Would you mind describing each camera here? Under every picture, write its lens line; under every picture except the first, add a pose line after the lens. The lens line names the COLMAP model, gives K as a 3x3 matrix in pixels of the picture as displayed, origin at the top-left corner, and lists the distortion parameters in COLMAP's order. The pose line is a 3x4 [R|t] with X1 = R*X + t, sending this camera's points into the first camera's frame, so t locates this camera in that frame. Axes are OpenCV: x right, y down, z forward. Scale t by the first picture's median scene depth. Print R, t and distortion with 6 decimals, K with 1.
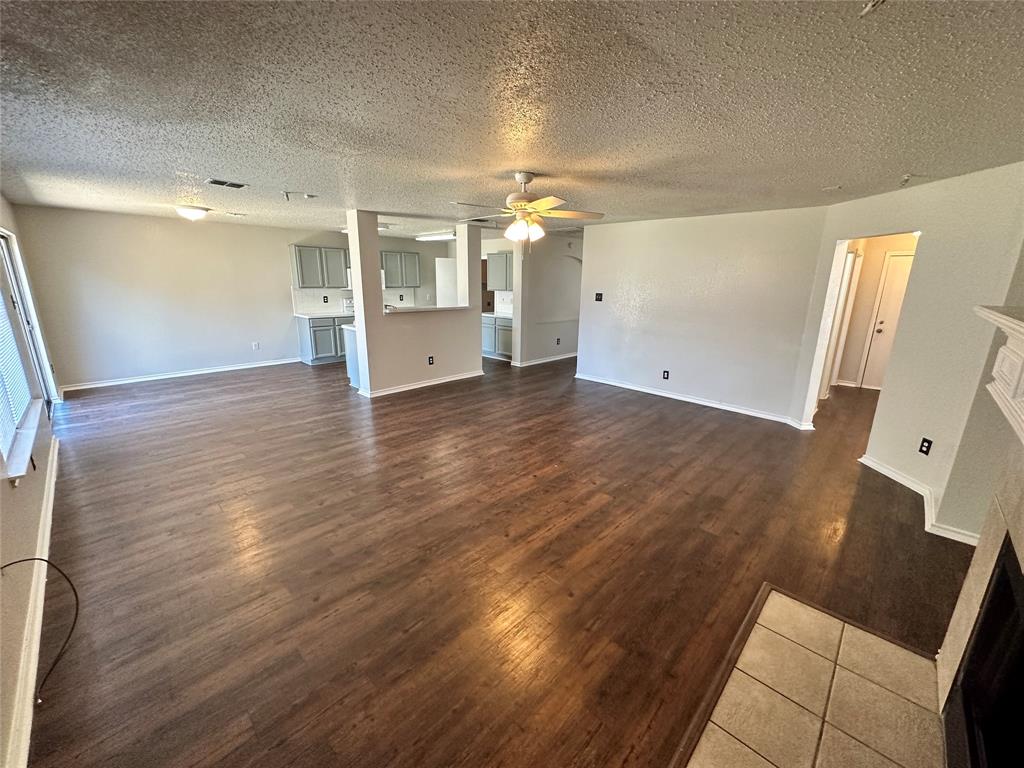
lens RADIAL K [[409.6, 0, 512.6], [0, 409.6, 382.3], [0, 0, 1]] dist [-0.003129, 0.000923]
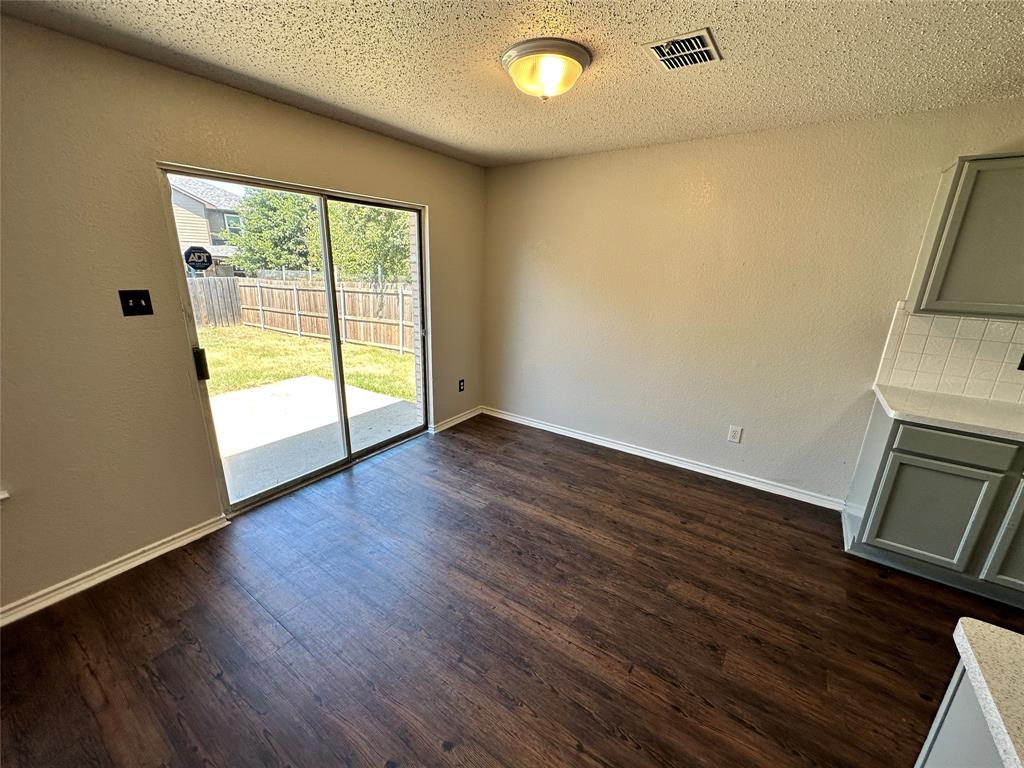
lens RADIAL K [[409.6, 0, 512.3], [0, 409.6, 384.0], [0, 0, 1]] dist [-0.003129, 0.000923]
pose [[0.165617, 0.271949, -0.947953, -0.469744], [-0.260613, 0.939125, 0.223885, -0.293106], [0.951132, 0.209970, 0.226409, 1.139147]]
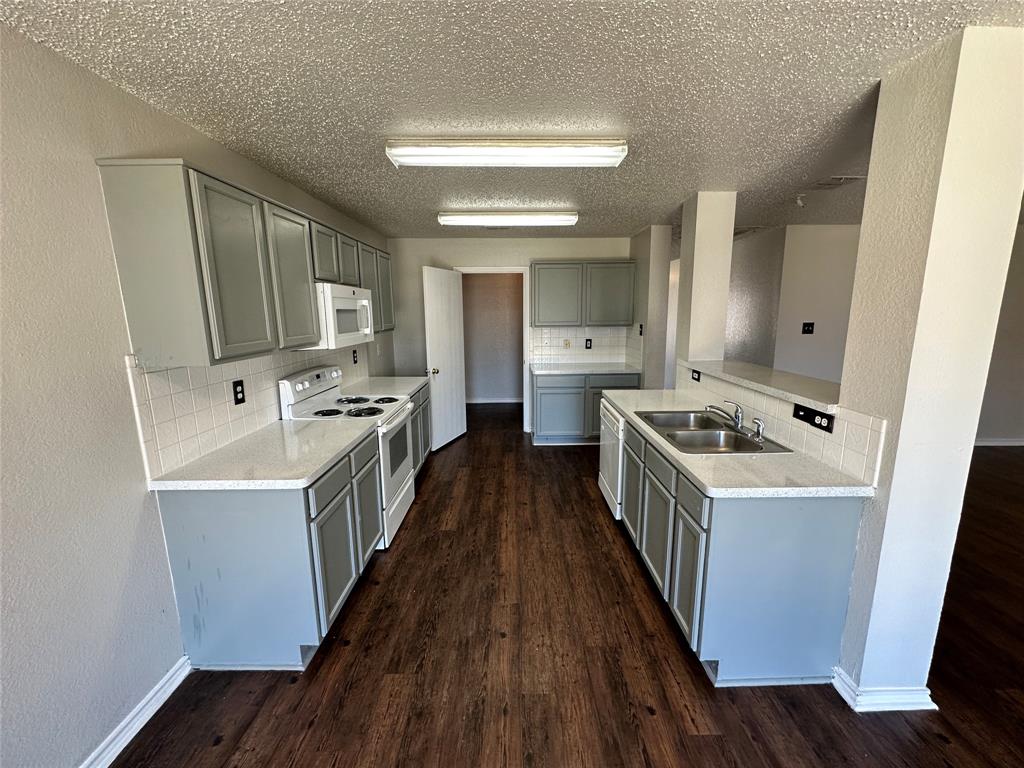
lens RADIAL K [[409.6, 0, 513.6], [0, 409.6, 382.9], [0, 0, 1]] dist [-0.003129, 0.000923]
pose [[0.712127, -0.146135, 0.686673, -0.952041], [0.190579, 0.981607, 0.011259, -0.327989], [-0.675688, 0.122848, 0.726880, 1.254364]]
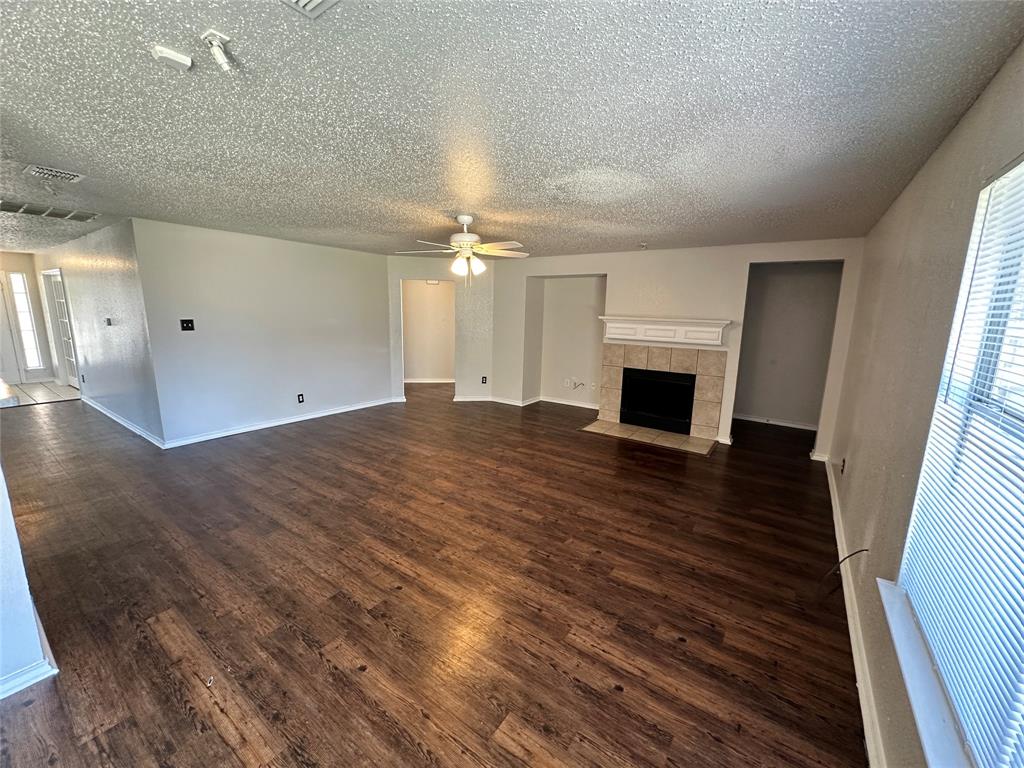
lens RADIAL K [[409.6, 0, 514.4], [0, 409.6, 383.8], [0, 0, 1]] dist [-0.003129, 0.000923]
pose [[-0.160516, -0.198387, 0.966891, -0.876466], [0.217761, 0.948337, 0.230731, -0.225338], [-0.962712, 0.247587, -0.109022, 0.824484]]
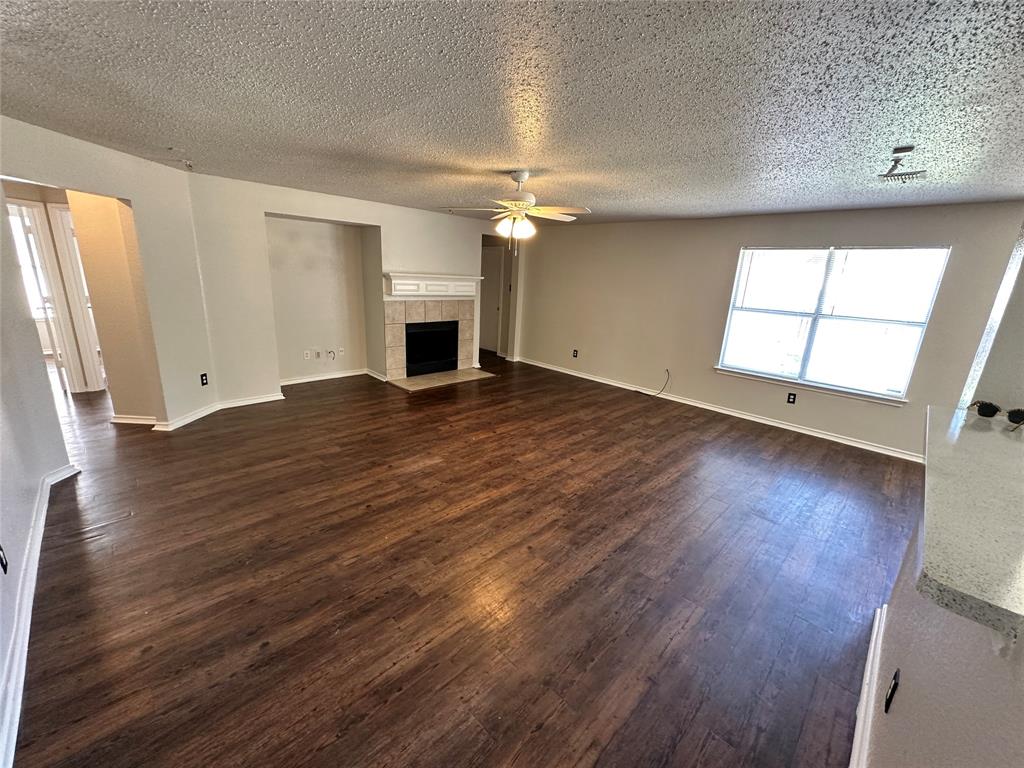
lens RADIAL K [[409.6, 0, 513.7], [0, 409.6, 384.8], [0, 0, 1]] dist [-0.003129, 0.000923]
pose [[-0.997665, -0.068093, -0.005265, 0.010675], [-0.061919, 0.869285, 0.490418, -0.408963], [-0.028817, 0.489599, -0.871471, 1.616630]]
